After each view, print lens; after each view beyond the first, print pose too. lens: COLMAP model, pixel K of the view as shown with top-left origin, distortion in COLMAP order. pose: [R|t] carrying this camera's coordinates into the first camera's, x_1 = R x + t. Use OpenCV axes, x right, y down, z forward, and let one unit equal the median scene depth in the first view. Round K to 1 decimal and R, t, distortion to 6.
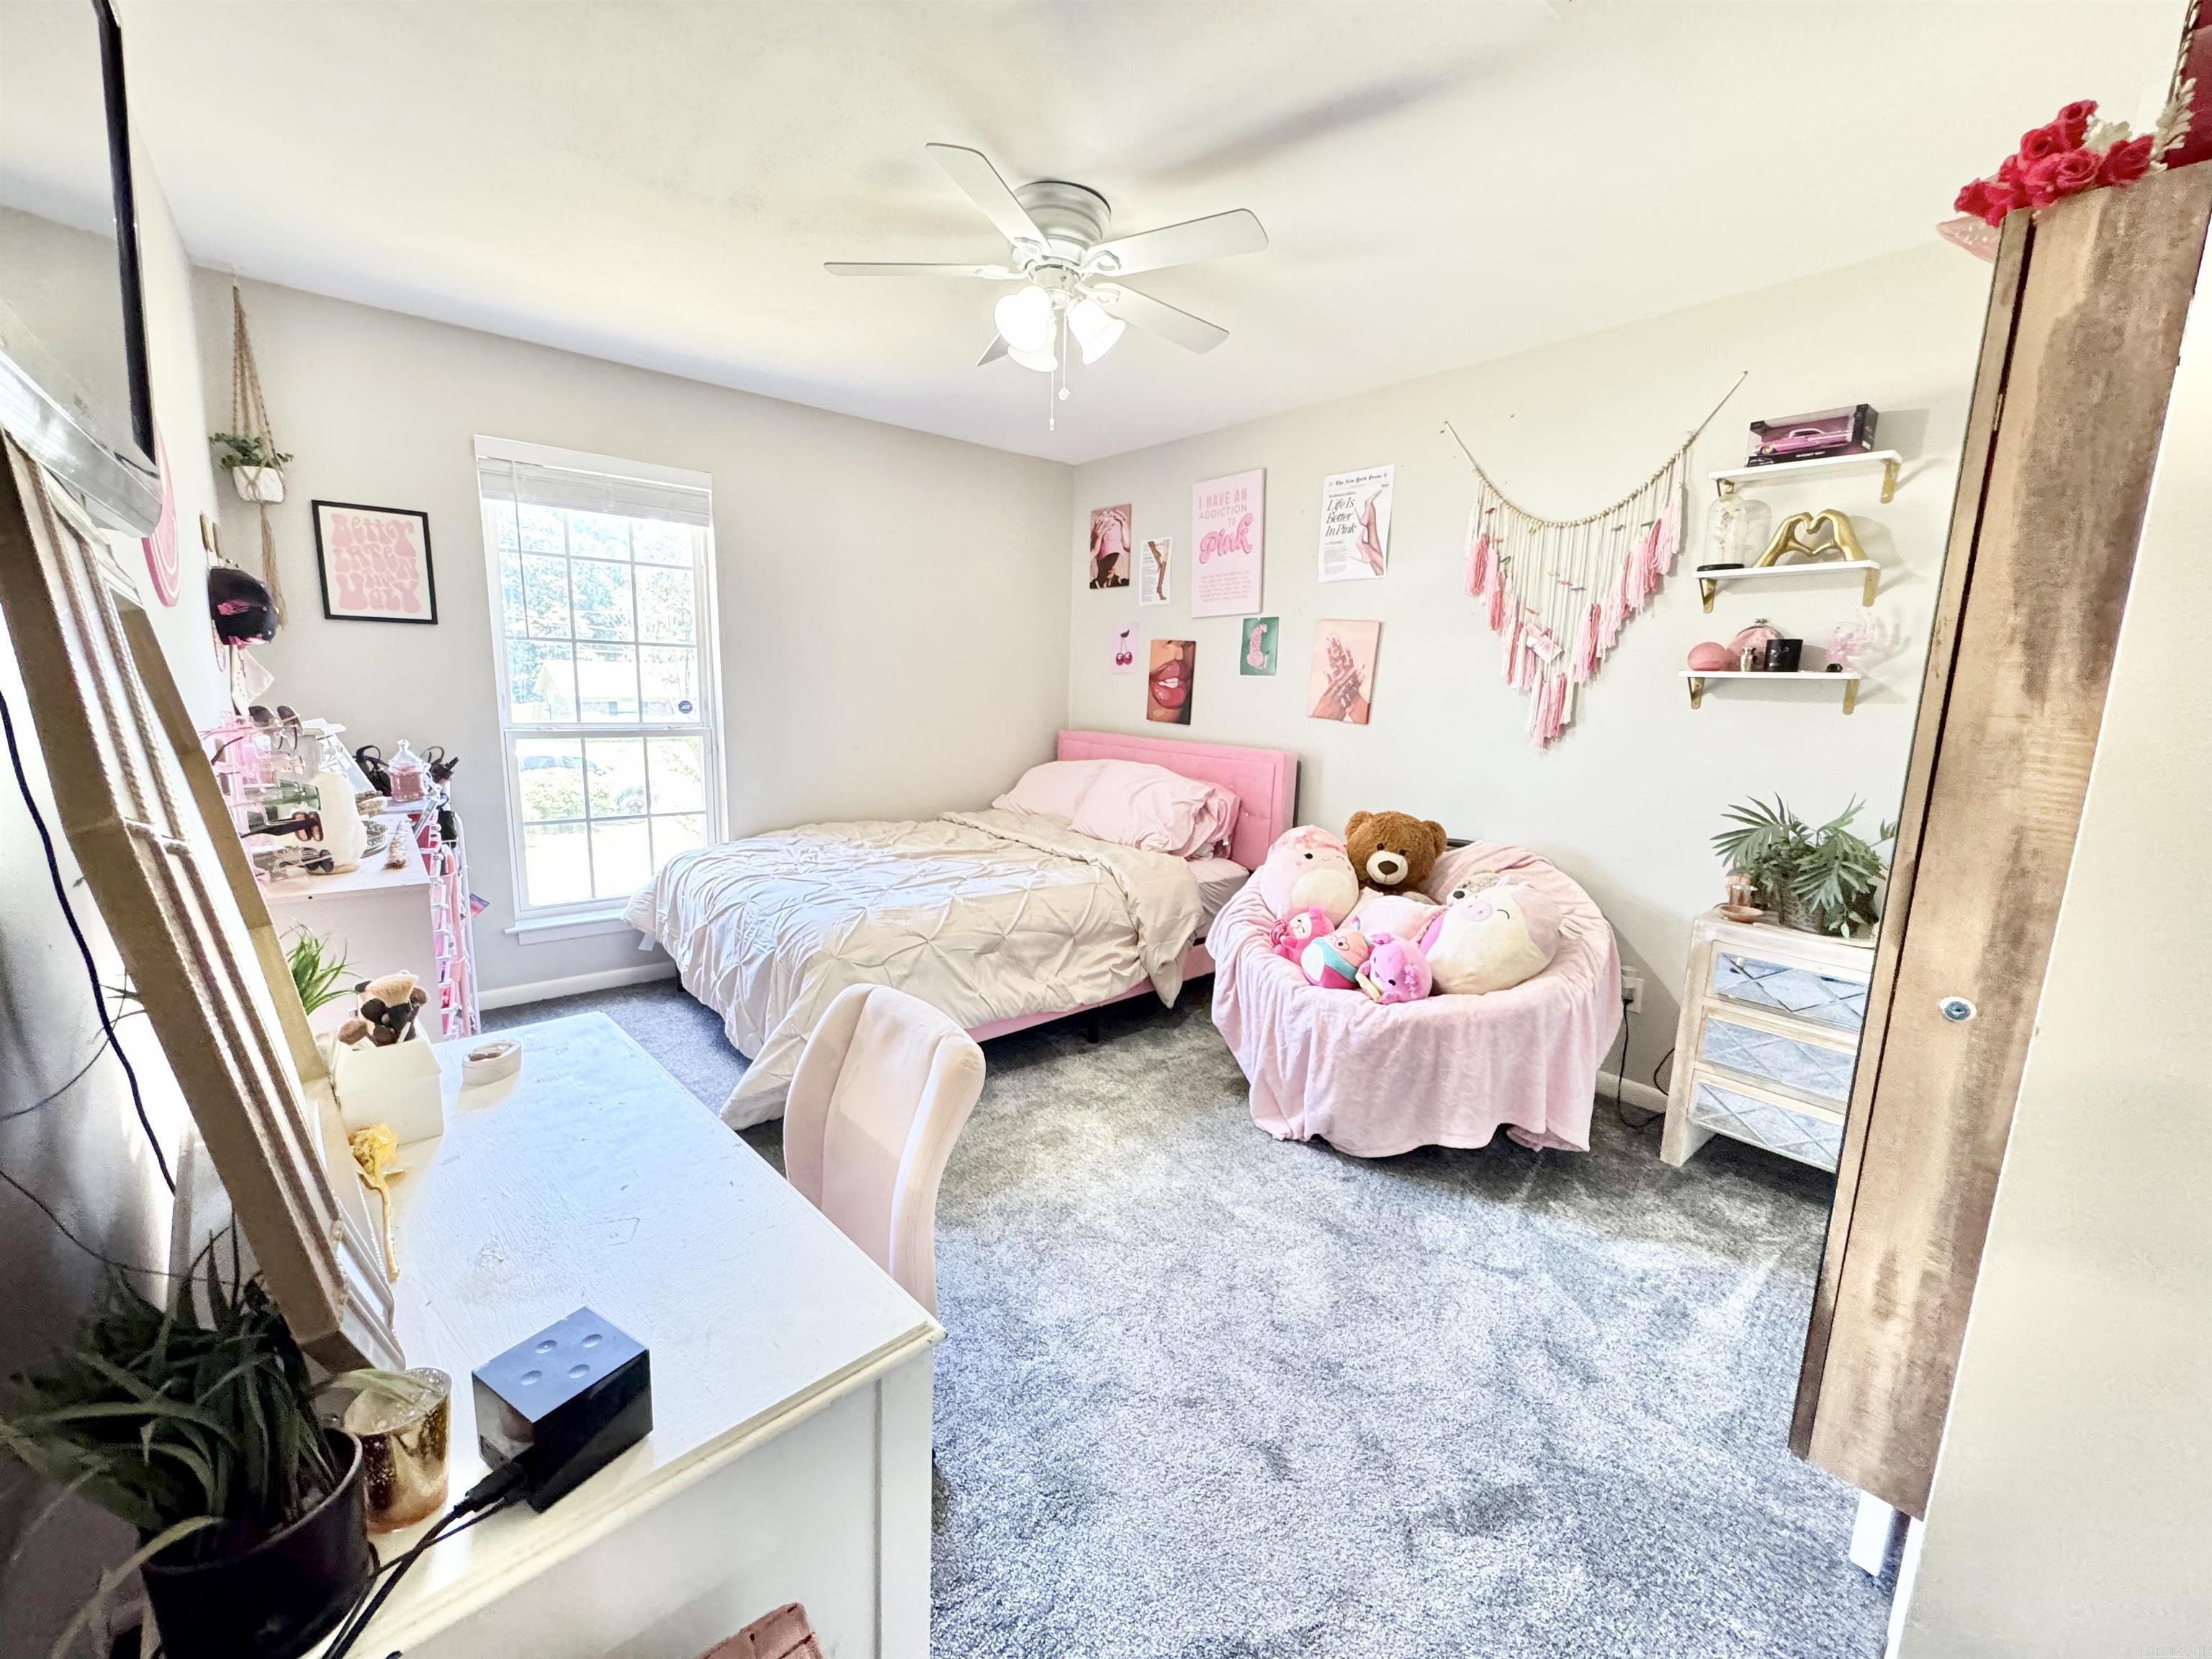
lens RADIAL K [[882.1, 0, 1106.0], [0, 882.1, 829.5], [0, 0, 1]] dist [-0.001882, 0.000406]
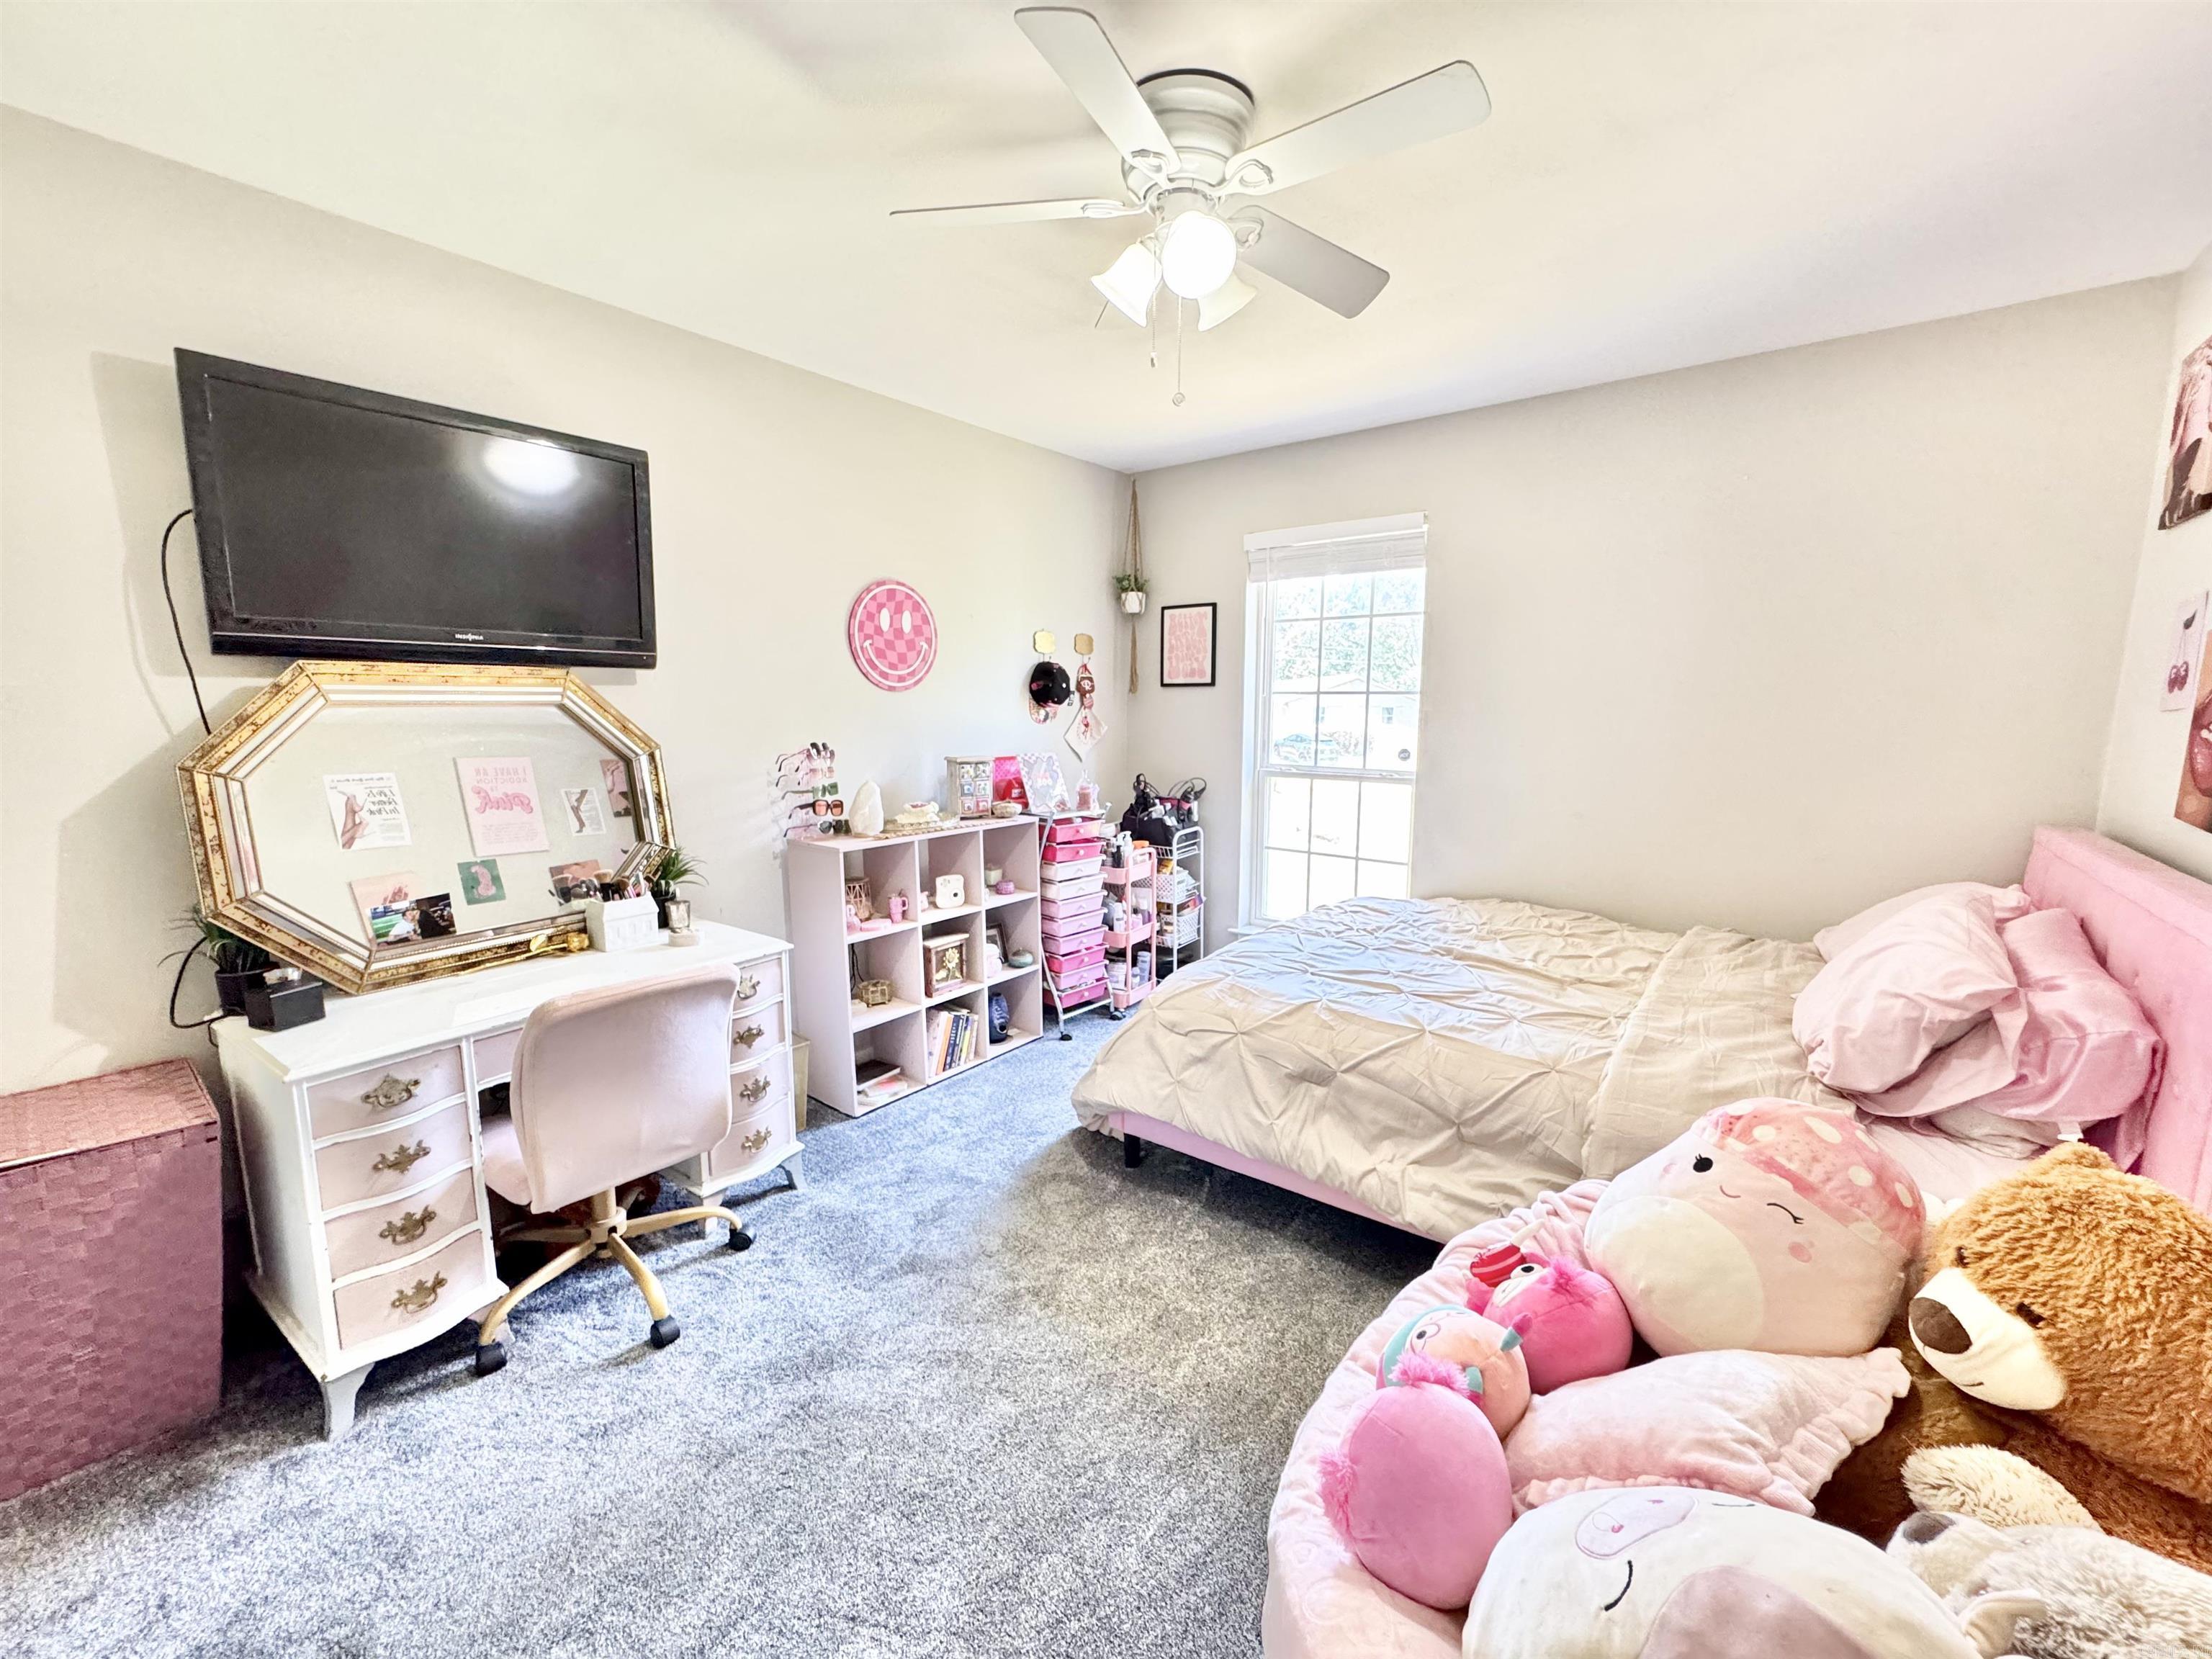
lens RADIAL K [[882.1, 0, 1106.0], [0, 882.1, 829.5], [0, 0, 1]] dist [-0.001882, 0.000406]
pose [[0.205988, 0.111517, -0.972179, 0.507262], [-0.159523, 0.984022, 0.079075, -0.100257], [0.965464, 0.138797, 0.220486, 0.582292]]
